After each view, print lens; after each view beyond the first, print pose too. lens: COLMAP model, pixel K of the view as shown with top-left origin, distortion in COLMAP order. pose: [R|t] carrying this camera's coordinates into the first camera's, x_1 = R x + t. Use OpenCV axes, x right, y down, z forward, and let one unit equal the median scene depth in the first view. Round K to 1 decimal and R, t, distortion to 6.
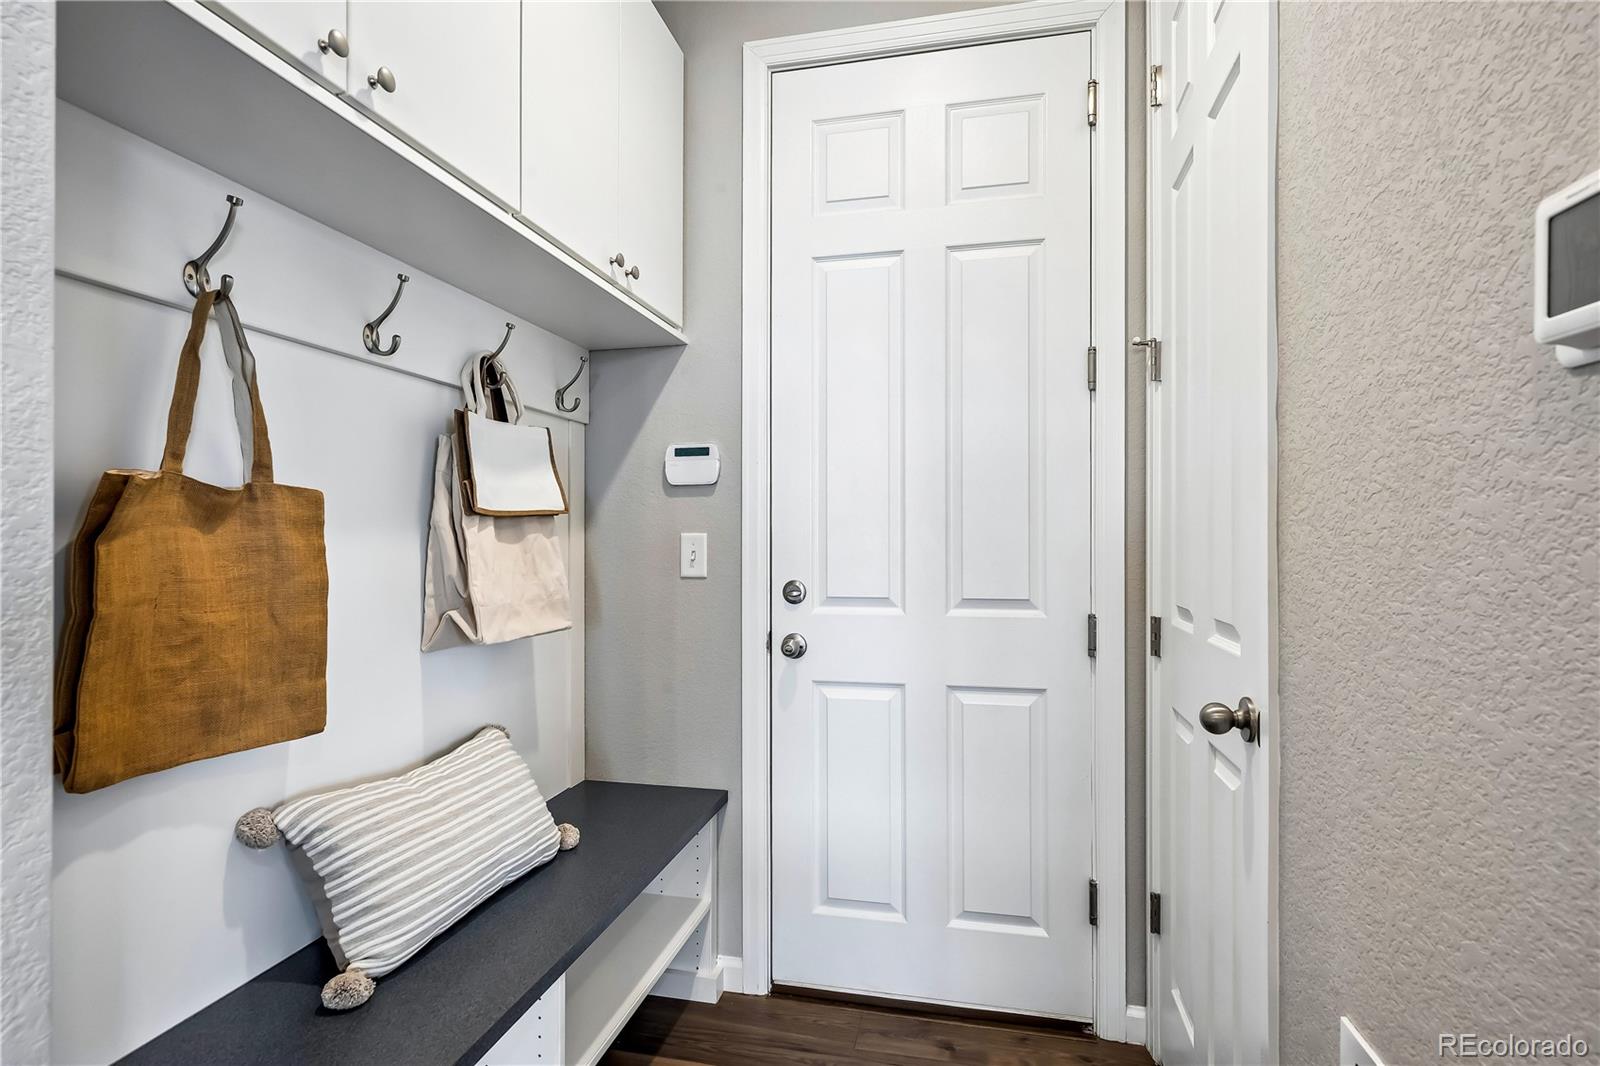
lens RADIAL K [[794.3, 0, 797.0], [0, 794.3, 530.7], [0, 0, 1]] dist [-0.000944, -0.000377]
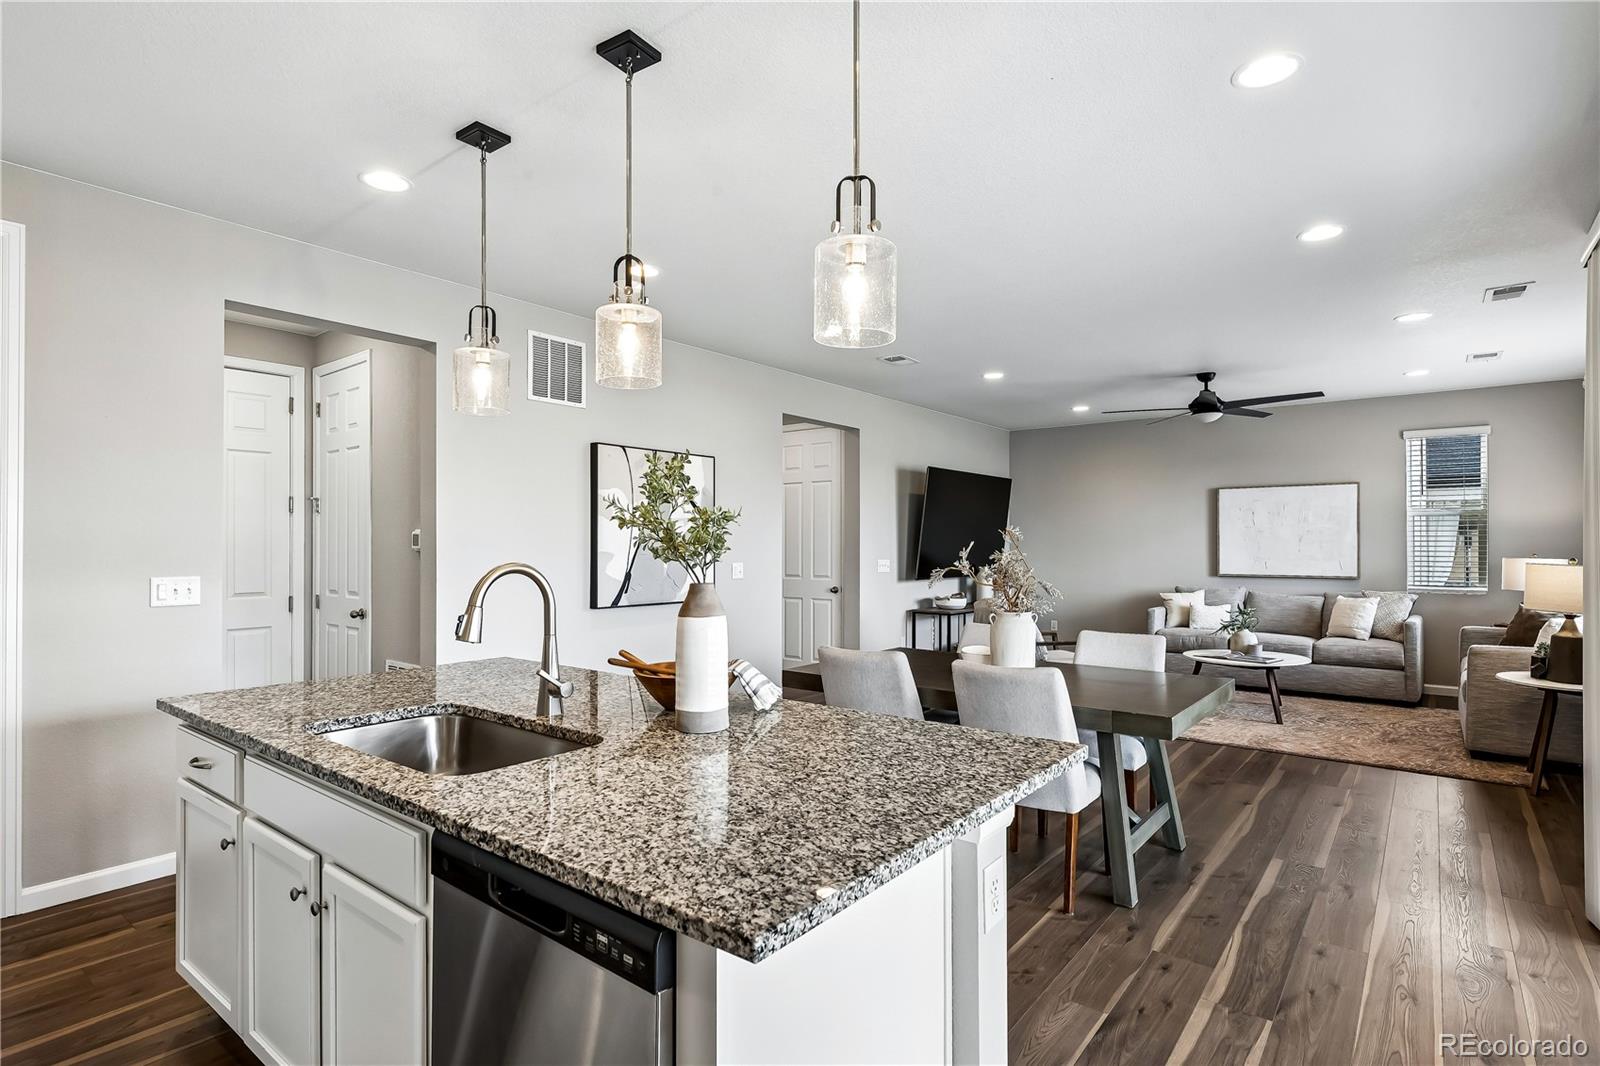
lens RADIAL K [[809.0, 0, 800.5], [0, 809.0, 536.7], [0, 0, 1]] dist [-0.002114, 0.000037]
pose [[0.412037, 0.007705, 0.911135, -1.474943], [-0.008367, 0.999954, -0.004672, -0.102406], [-0.911129, -0.005698, 0.412082, -1.780133]]
